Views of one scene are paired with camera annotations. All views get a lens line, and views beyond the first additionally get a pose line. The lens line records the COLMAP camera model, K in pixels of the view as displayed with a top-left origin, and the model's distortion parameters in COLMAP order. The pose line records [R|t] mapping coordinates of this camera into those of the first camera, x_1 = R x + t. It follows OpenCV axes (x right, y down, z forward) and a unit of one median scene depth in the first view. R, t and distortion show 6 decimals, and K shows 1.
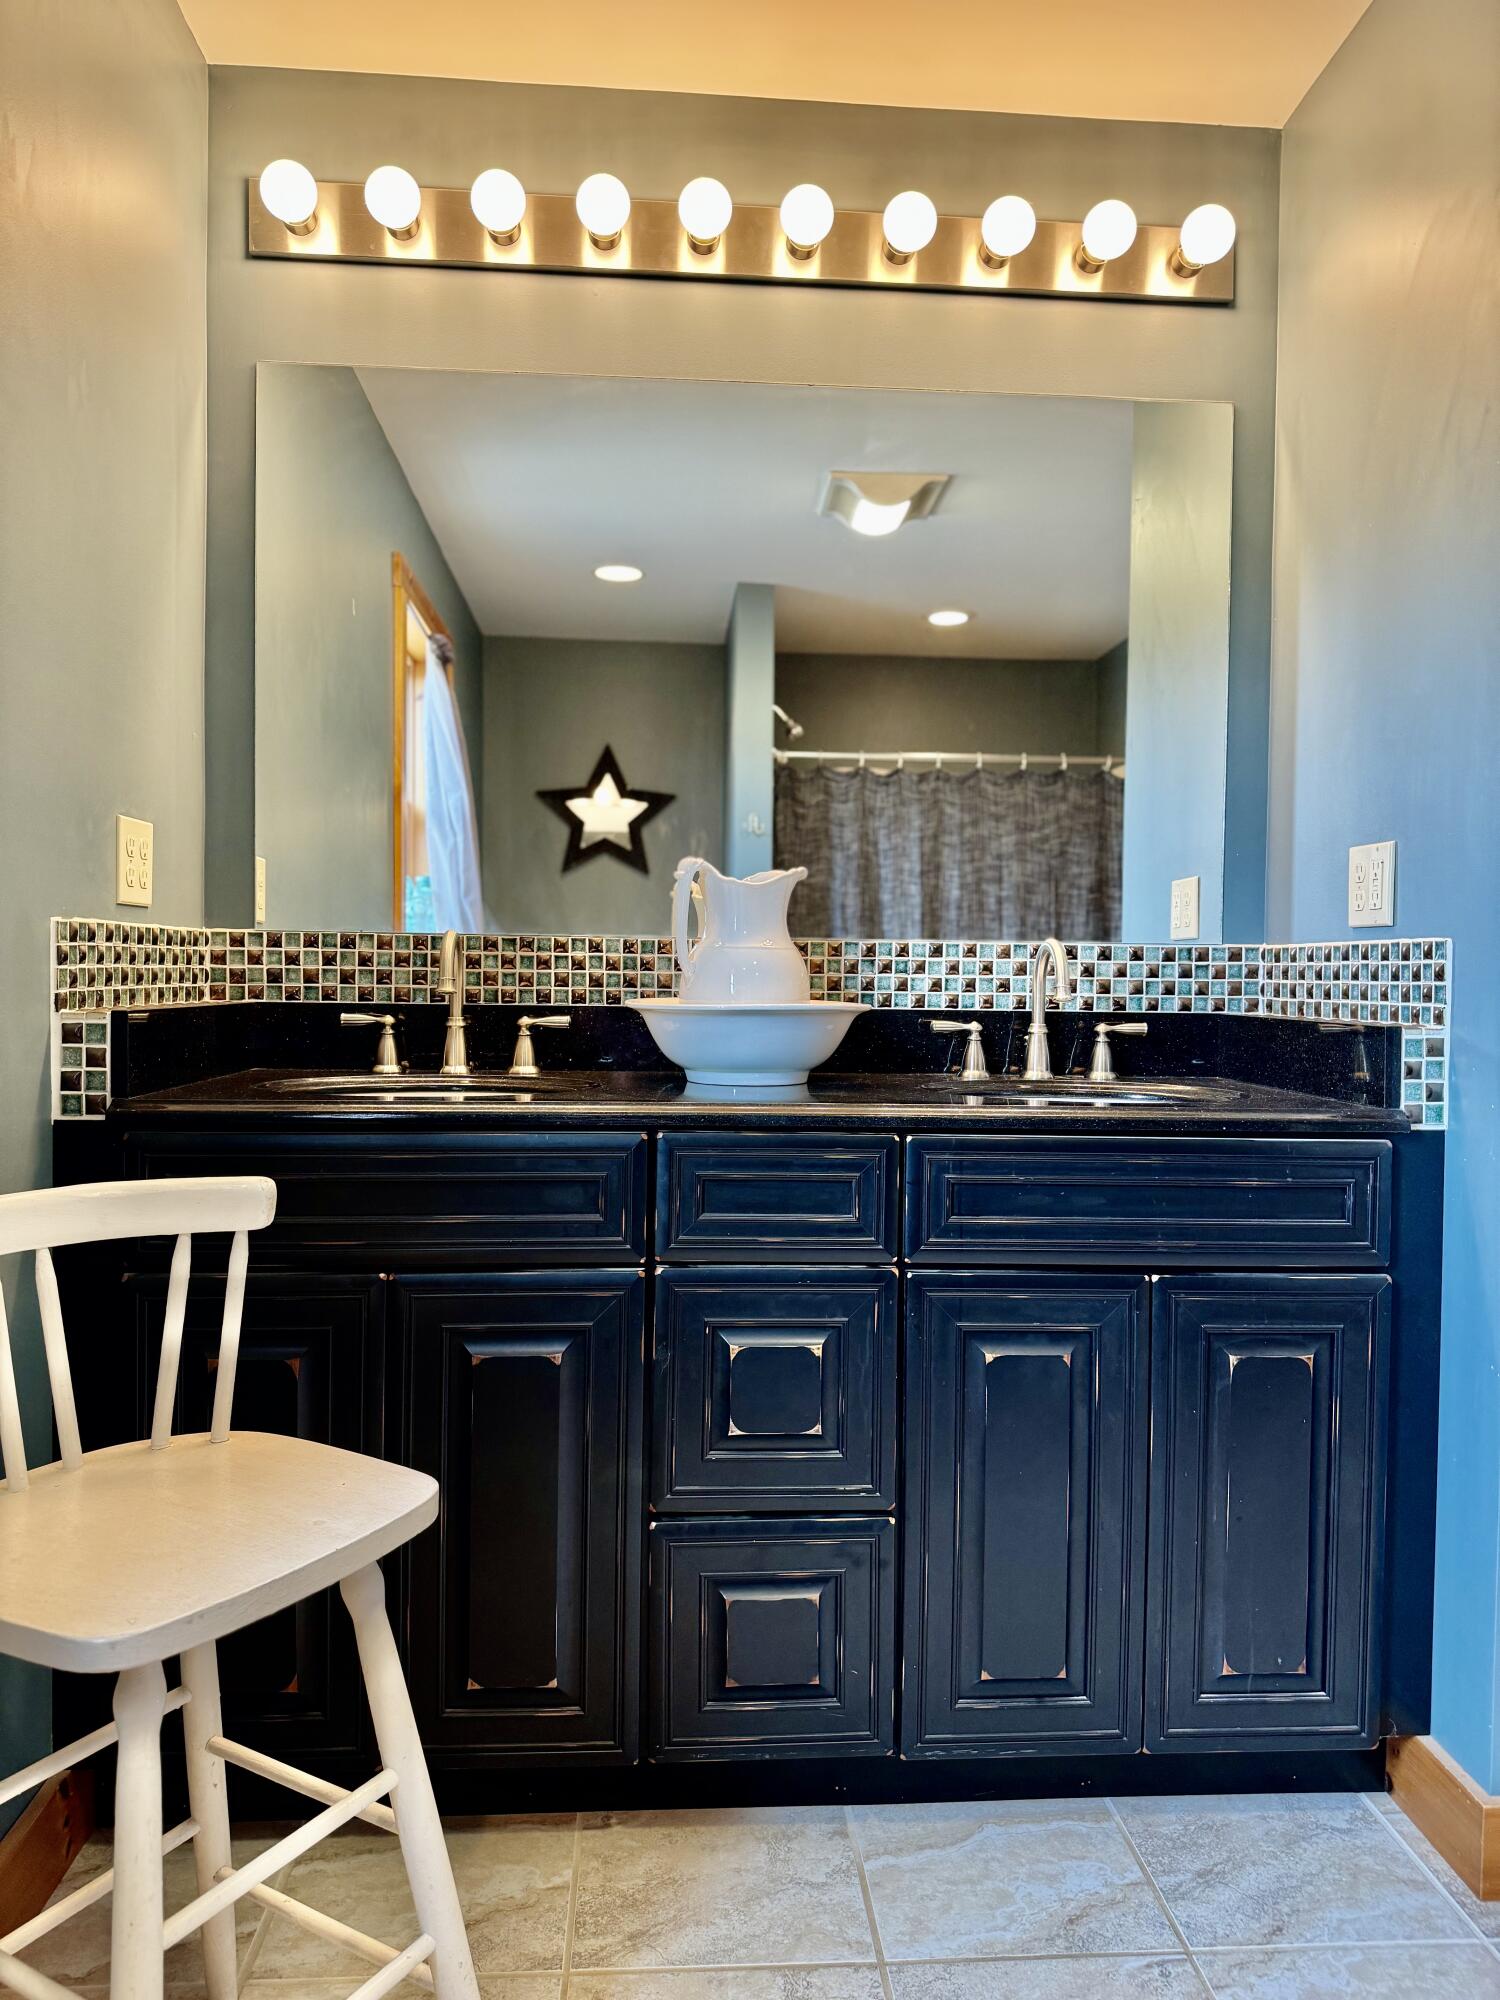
lens RADIAL K [[1400.0, 0, 756.6], [0, 1400.0, 1013.6], [0, 0, 1]] dist [0.067129, -0.068082]
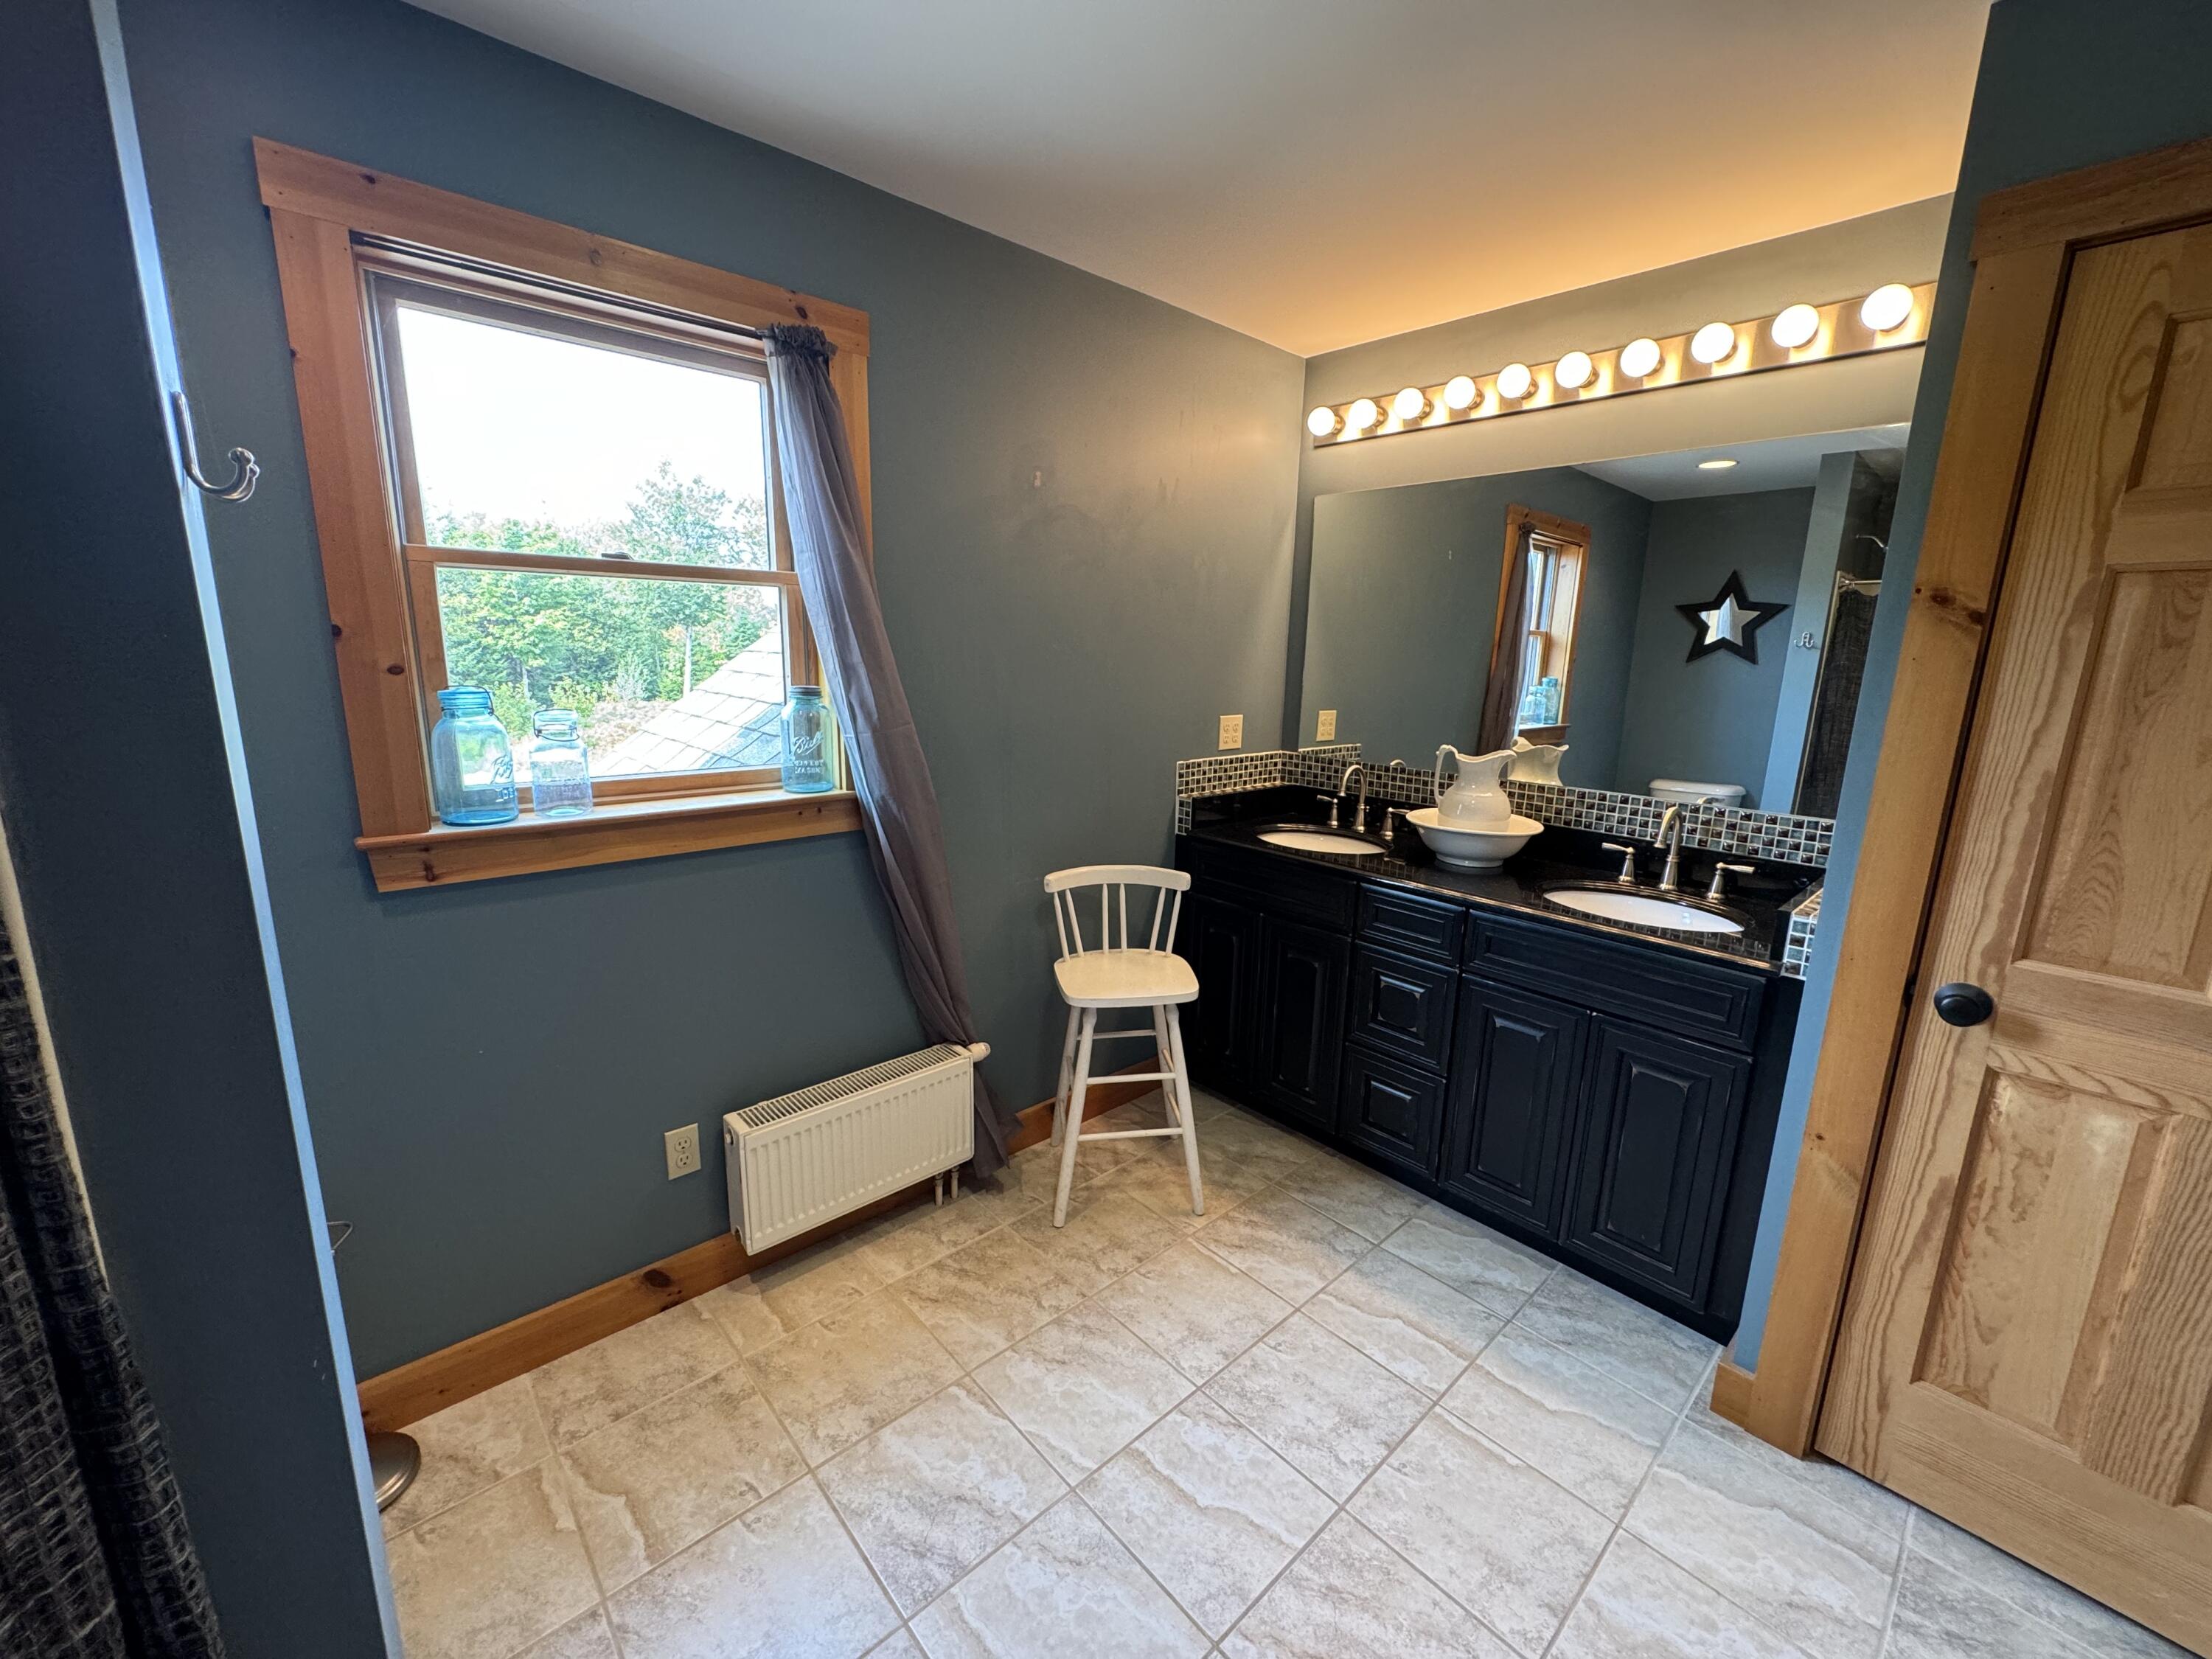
lens RADIAL K [[879.4, 0, 1109.2], [0, 879.4, 825.1], [0, 0, 1]] dist [-0.001474, -0.000568]
pose [[0.619342, 0.159279, -0.768795, 0.698777], [-0.038523, 0.984191, 0.172870, -0.217001], [0.784176, -0.077449, 0.615687, -0.166877]]
